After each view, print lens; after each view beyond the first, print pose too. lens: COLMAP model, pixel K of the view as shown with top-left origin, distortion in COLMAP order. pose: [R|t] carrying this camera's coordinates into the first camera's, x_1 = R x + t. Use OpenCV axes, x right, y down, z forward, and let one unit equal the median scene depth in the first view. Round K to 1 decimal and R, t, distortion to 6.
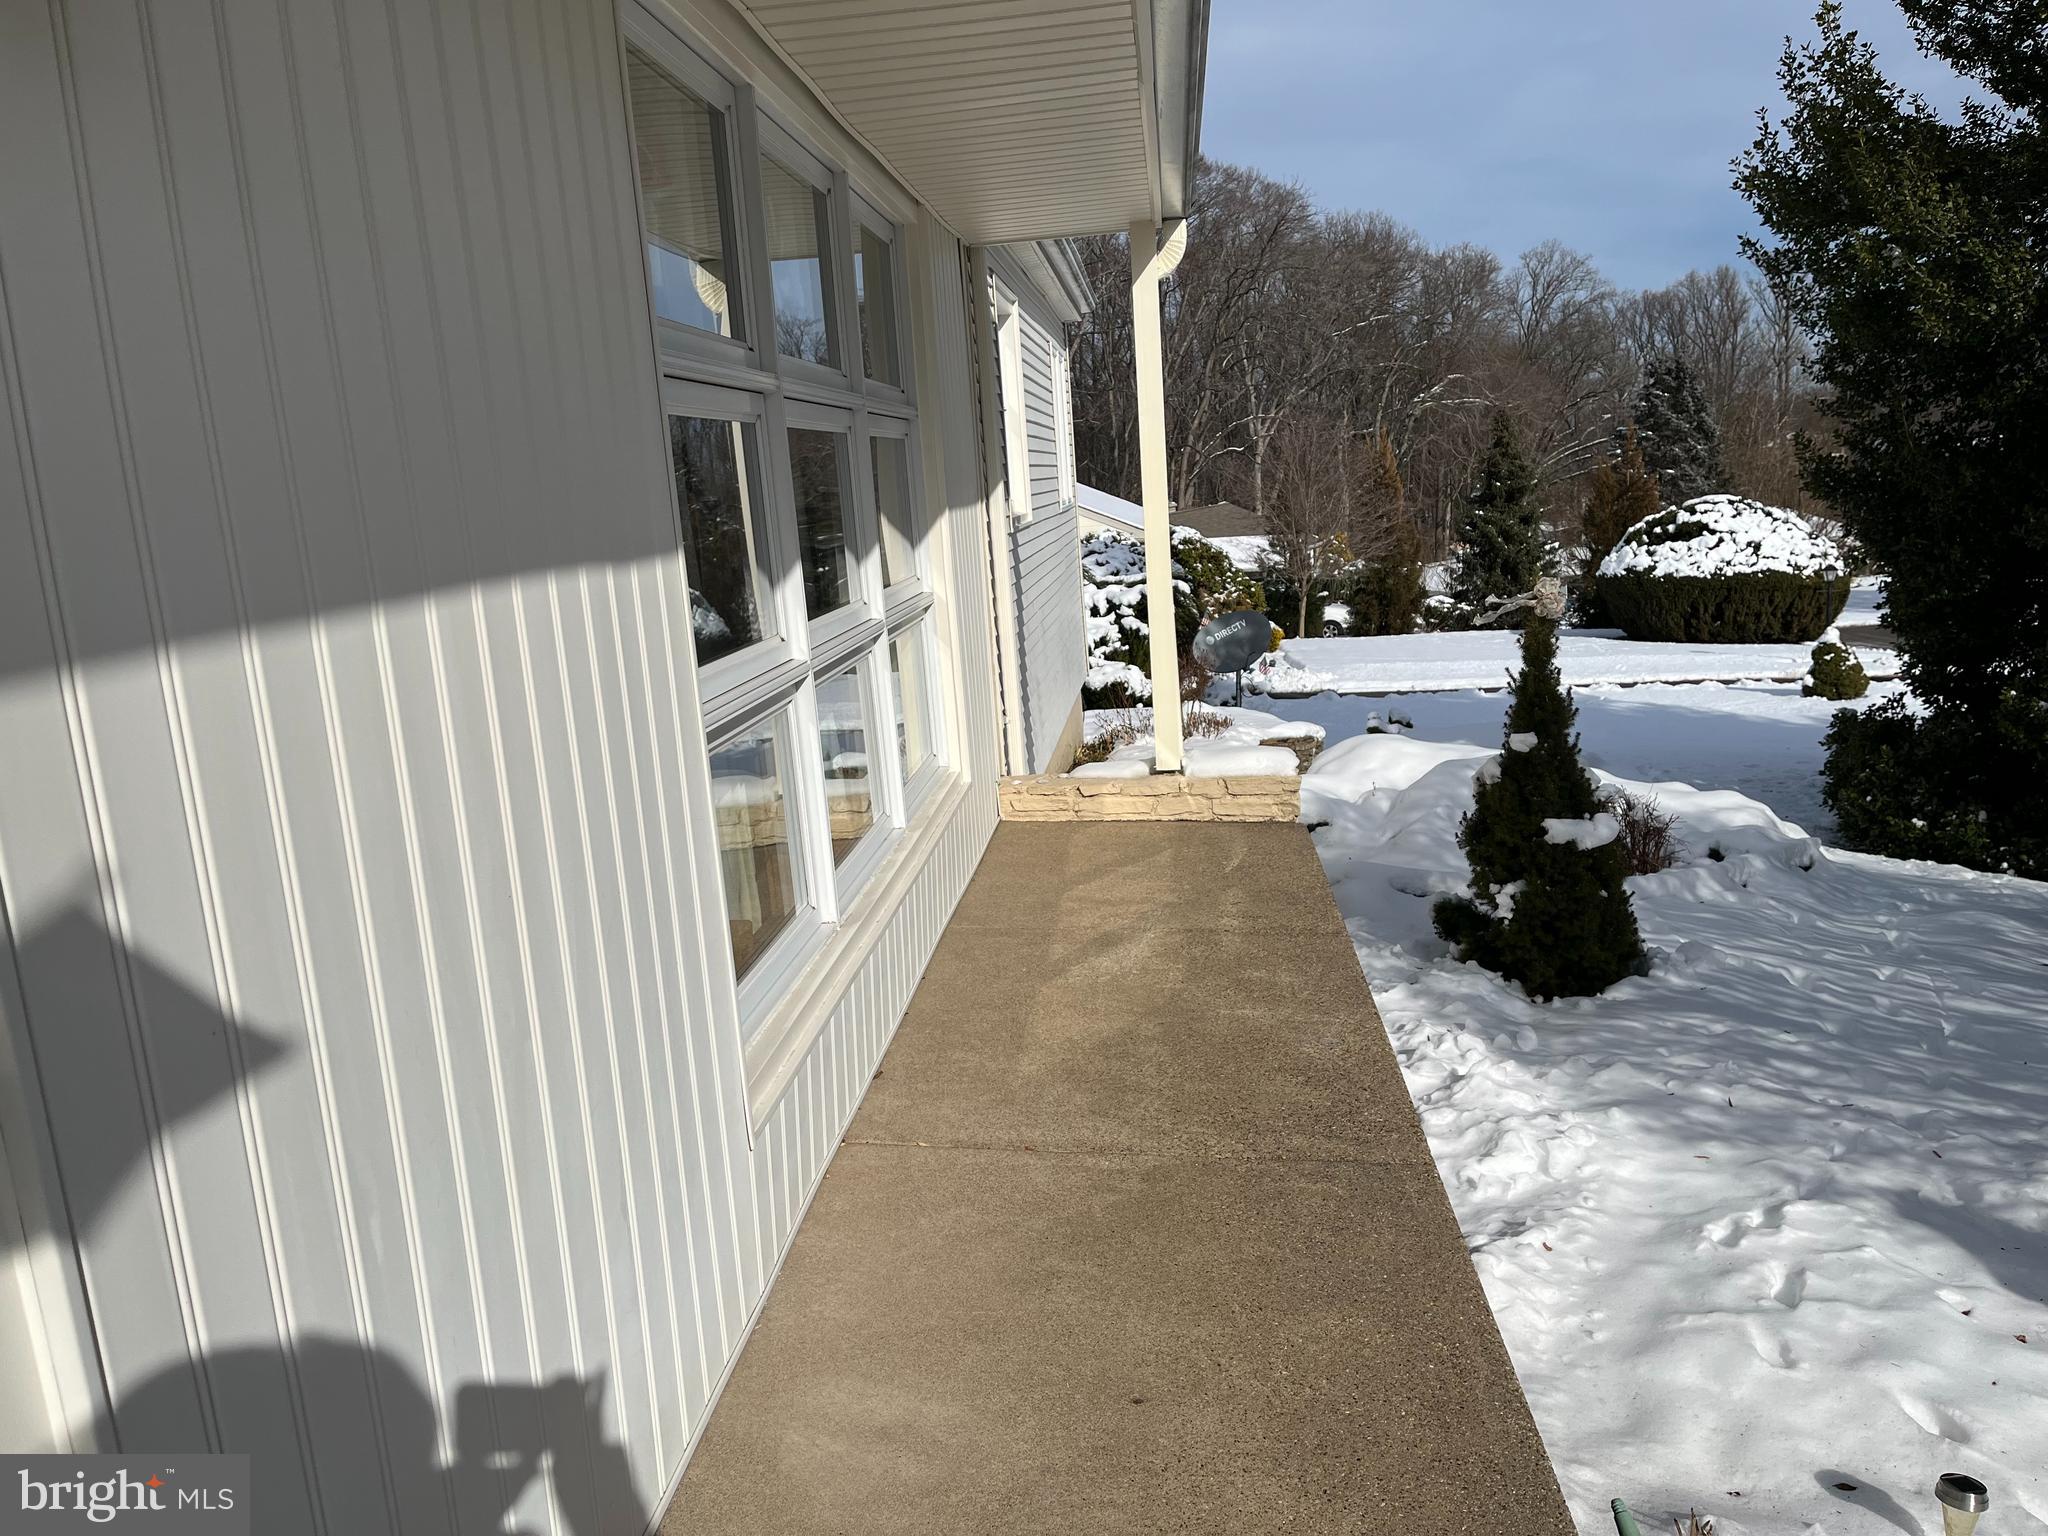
lens RADIAL K [[1552.4, 0, 1020.4], [0, 1552.4, 778.8], [0, 0, 1]] dist [0.074172, -0.107004]
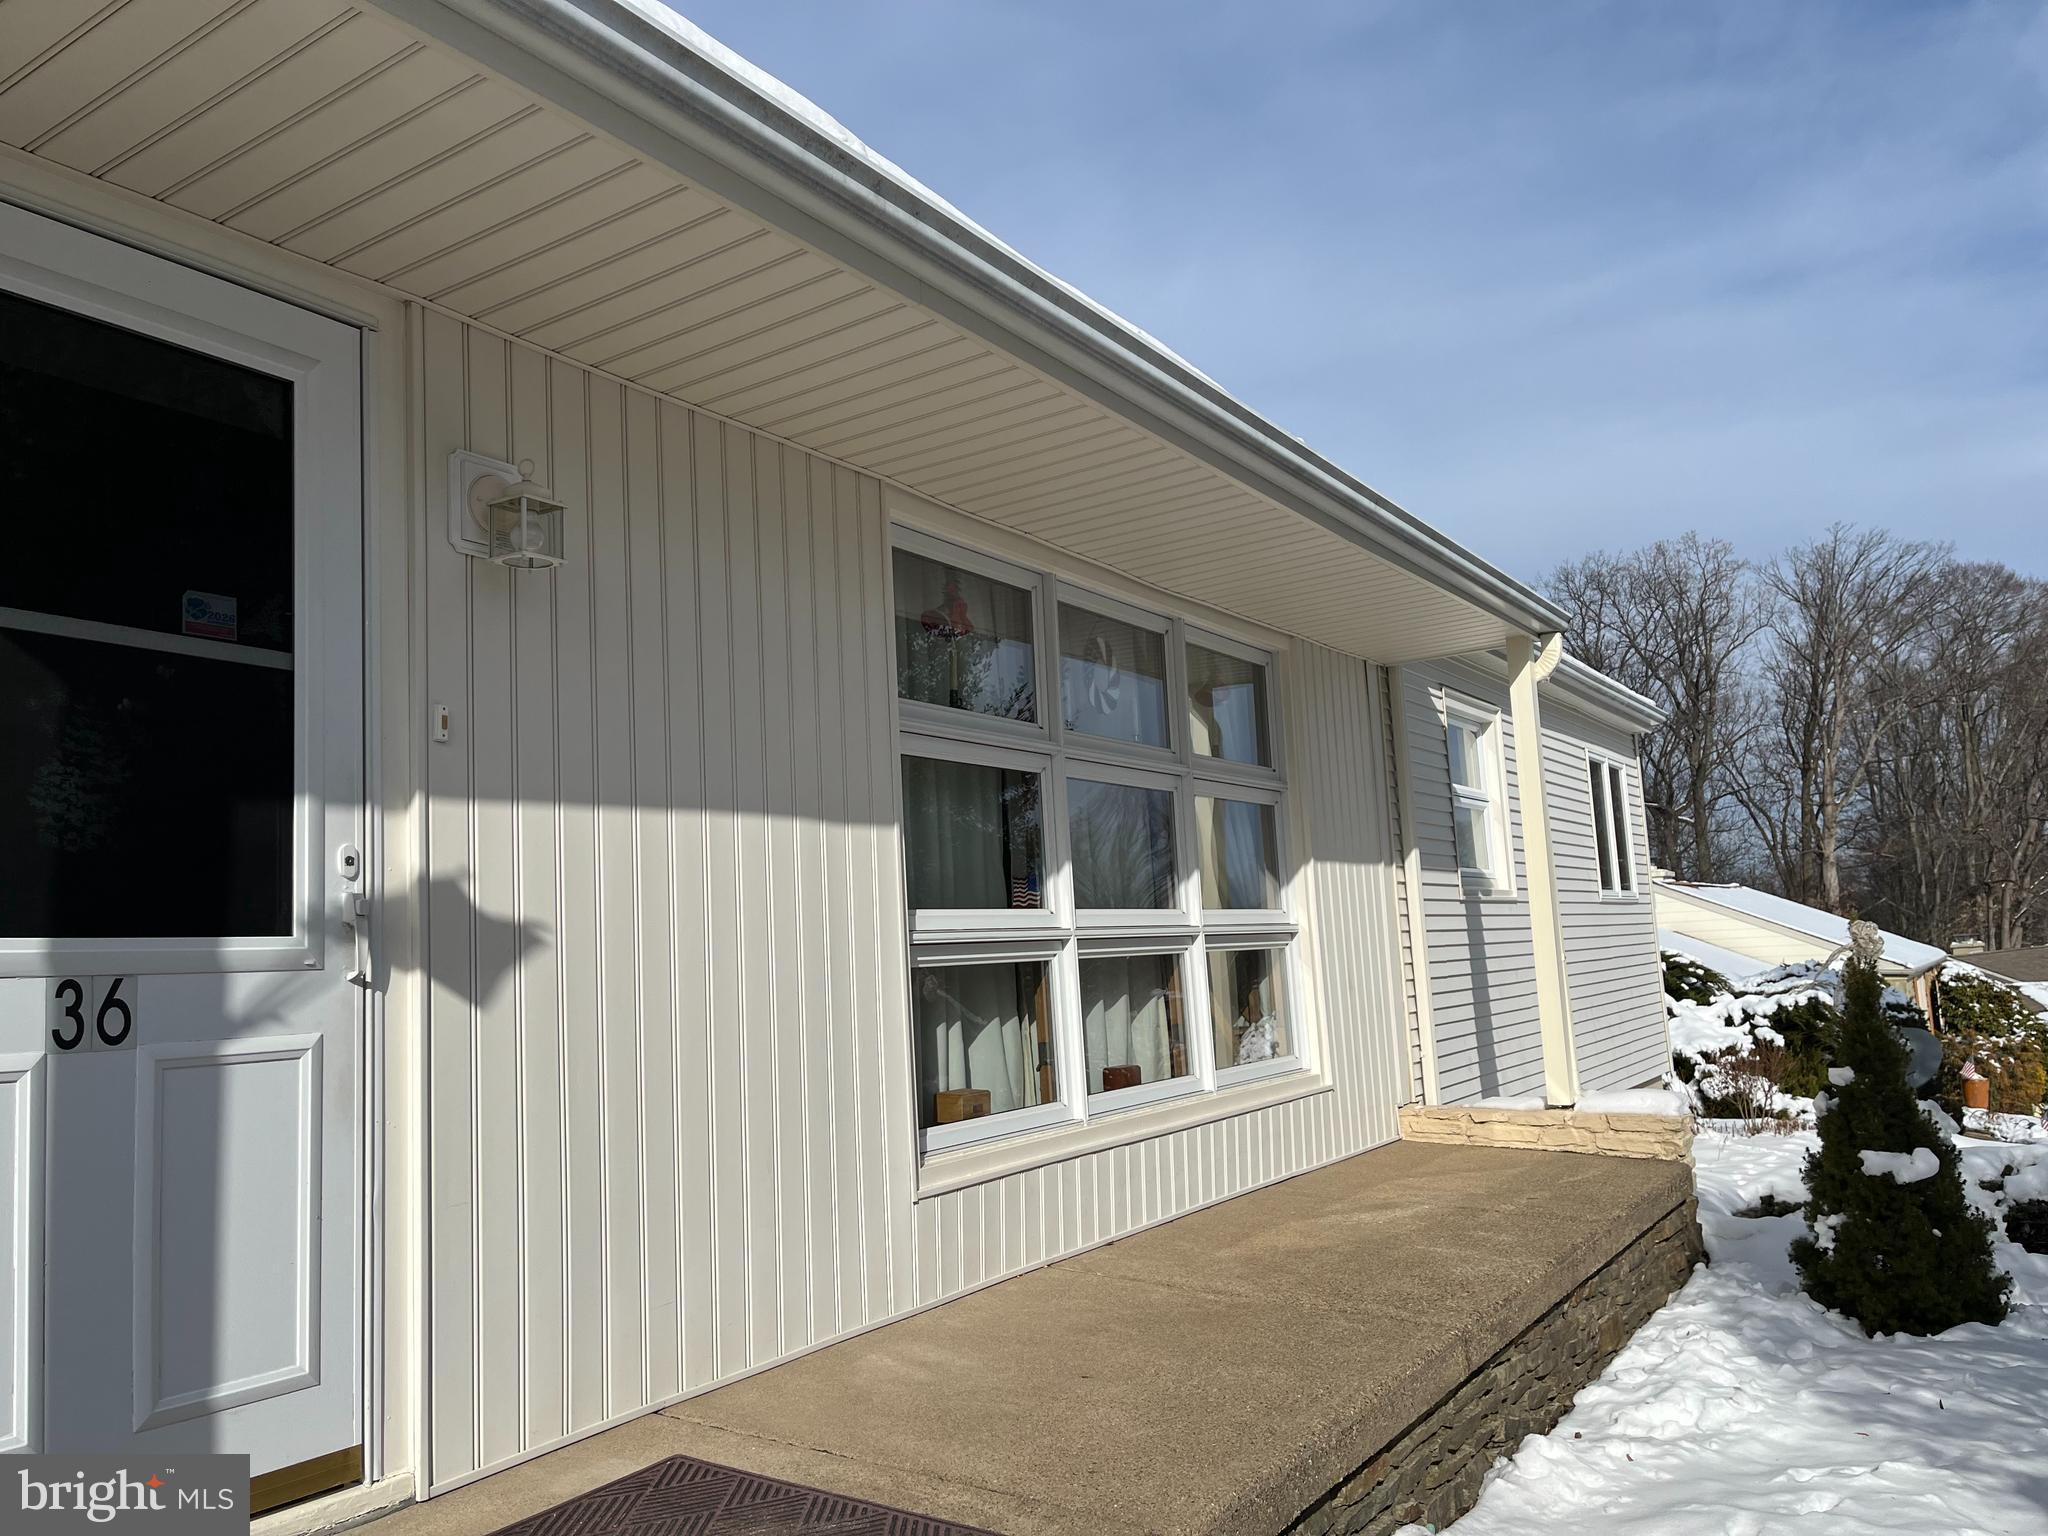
lens RADIAL K [[1552.4, 0, 1020.4], [0, 1552.4, 778.8], [0, 0, 1]] dist [0.074172, -0.107004]
pose [[0.886878, -0.030357, -0.461004, 0.279023], [-0.097901, 0.962829, -0.251744, 0.089349], [0.451511, 0.268399, 0.850941, -0.170866]]
